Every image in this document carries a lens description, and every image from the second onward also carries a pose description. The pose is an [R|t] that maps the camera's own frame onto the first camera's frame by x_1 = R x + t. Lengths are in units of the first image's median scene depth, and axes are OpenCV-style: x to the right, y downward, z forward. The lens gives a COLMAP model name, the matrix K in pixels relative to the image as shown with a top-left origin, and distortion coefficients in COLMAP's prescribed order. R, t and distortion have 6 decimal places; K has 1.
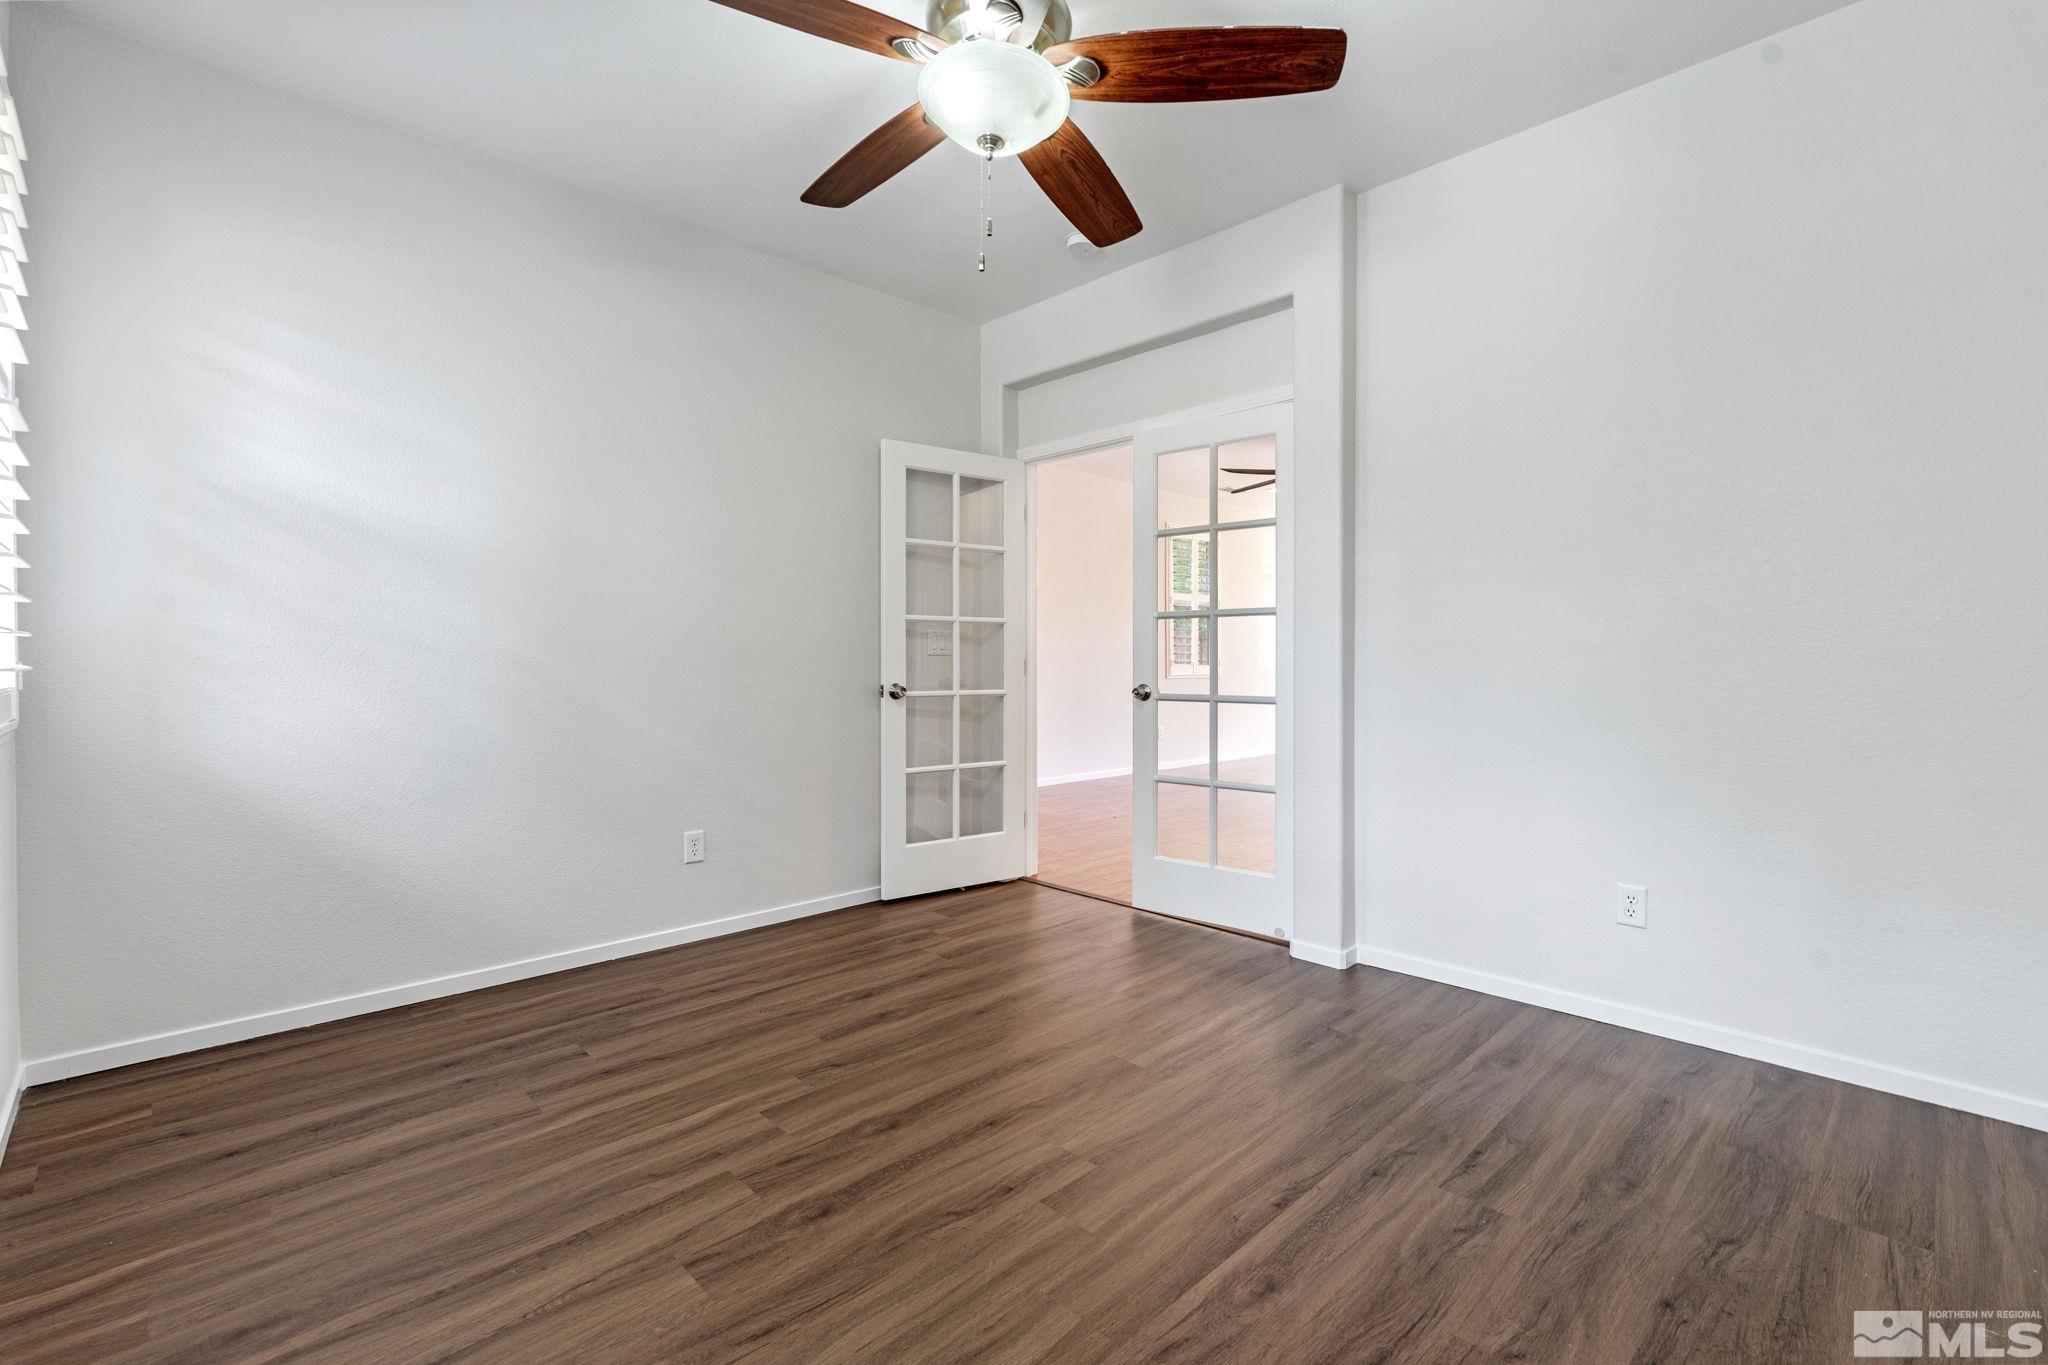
lens RADIAL K [[891.6, 0, 1023.2], [0, 891.6, 684.8], [0, 0, 1]] dist [-0.003611, 0.000569]
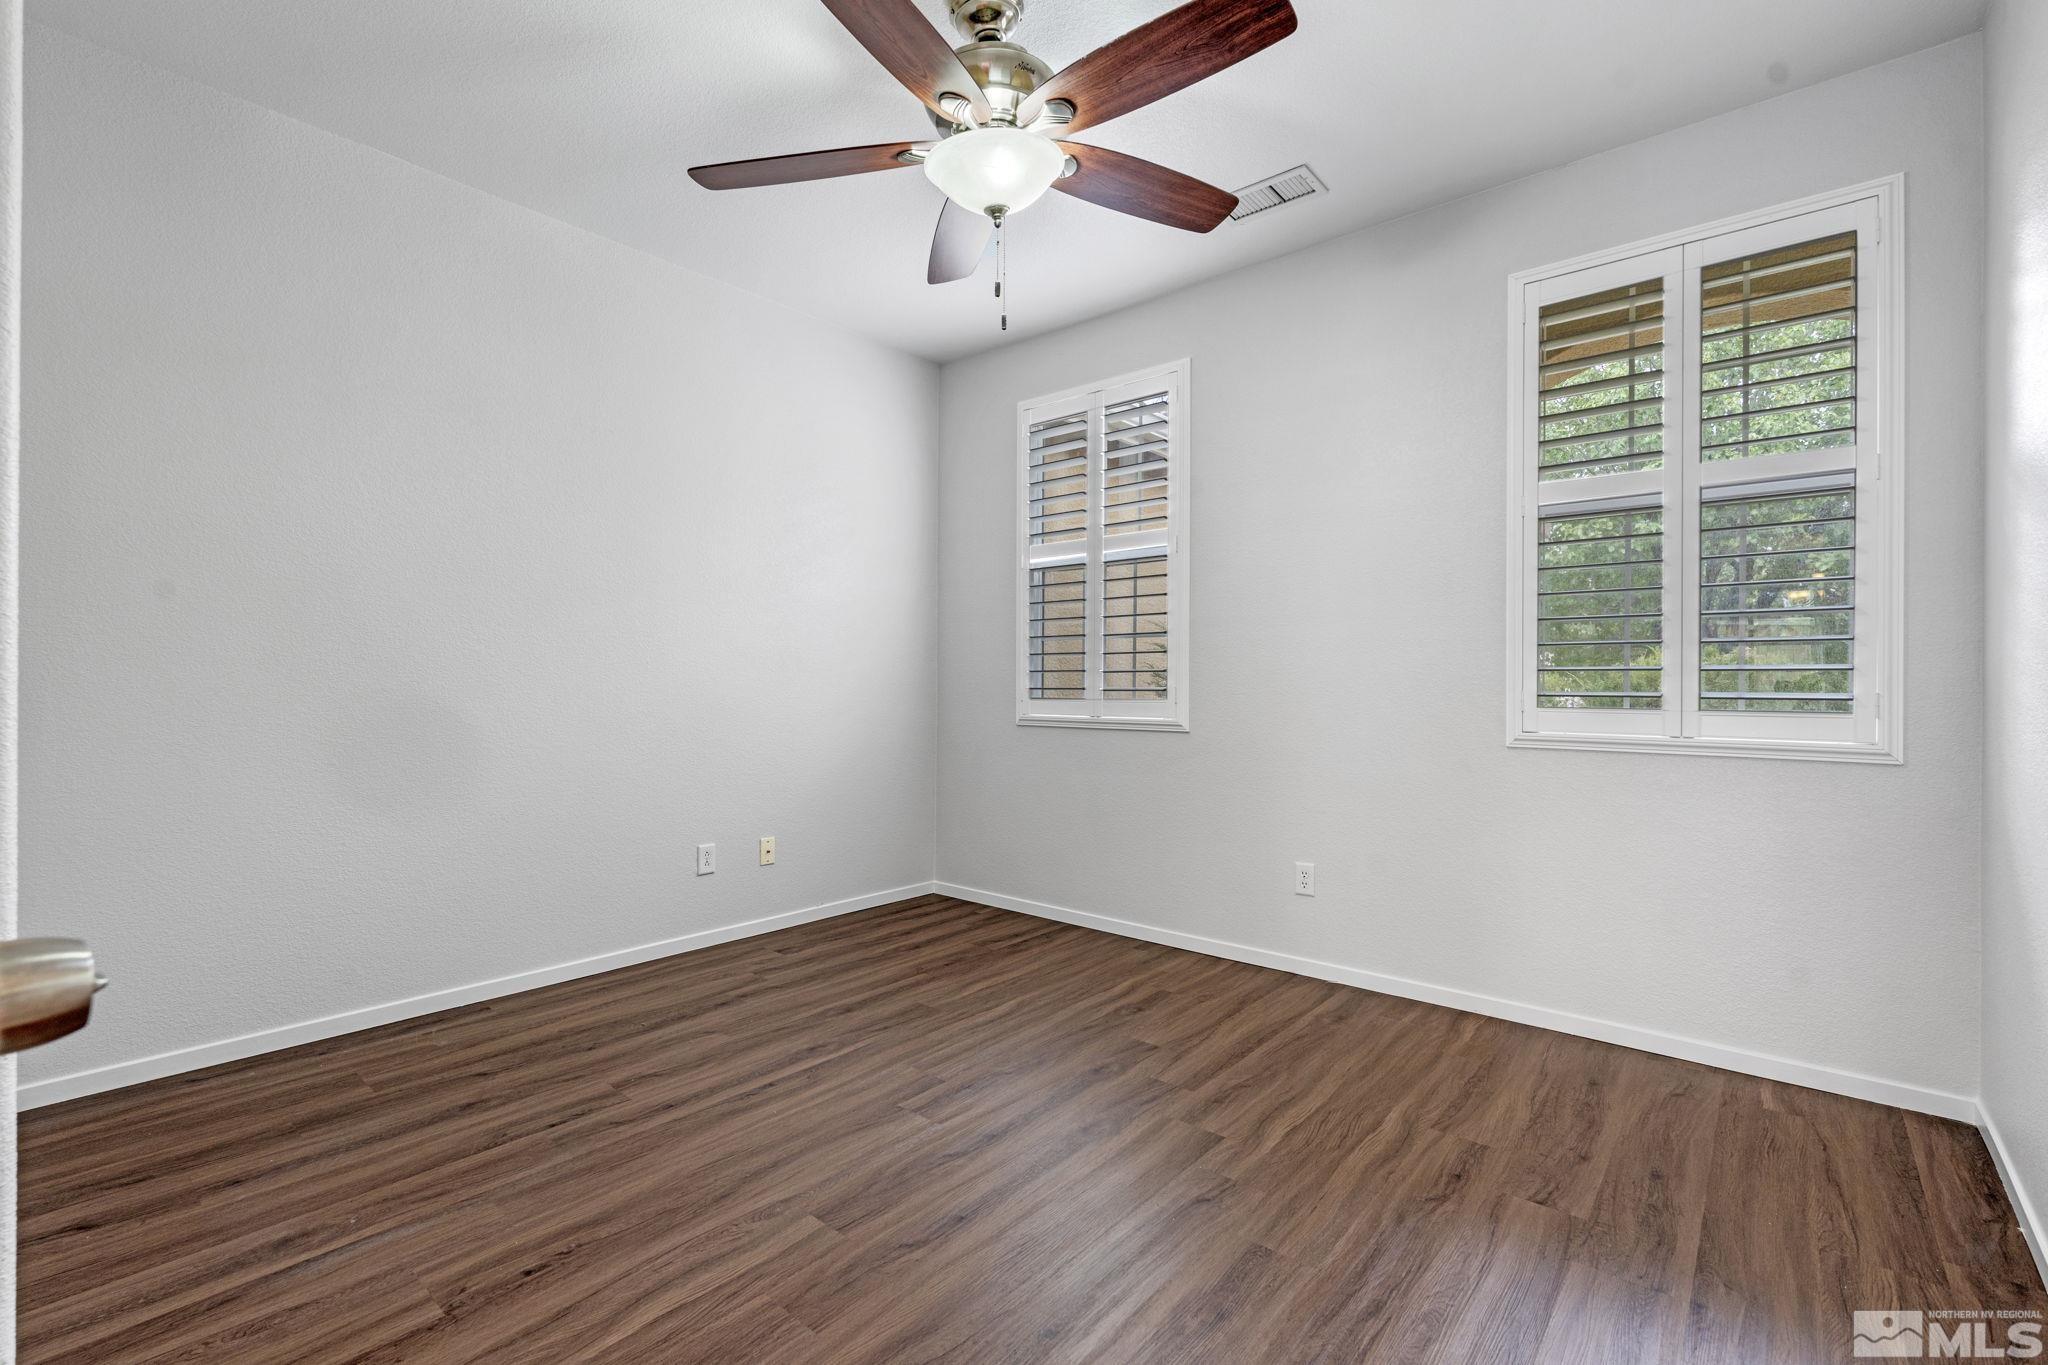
lens RADIAL K [[888.8, 0, 1024.0], [0, 888.8, 682.5], [0, 0, 1]] dist [-0.004164, -0.000238]
pose [[-0.995240, -0.004327, -0.097356, 0.034768], [-0.006751, 0.999675, 0.024590, -0.066734], [0.097218, 0.025130, -0.994946, 2.316601]]
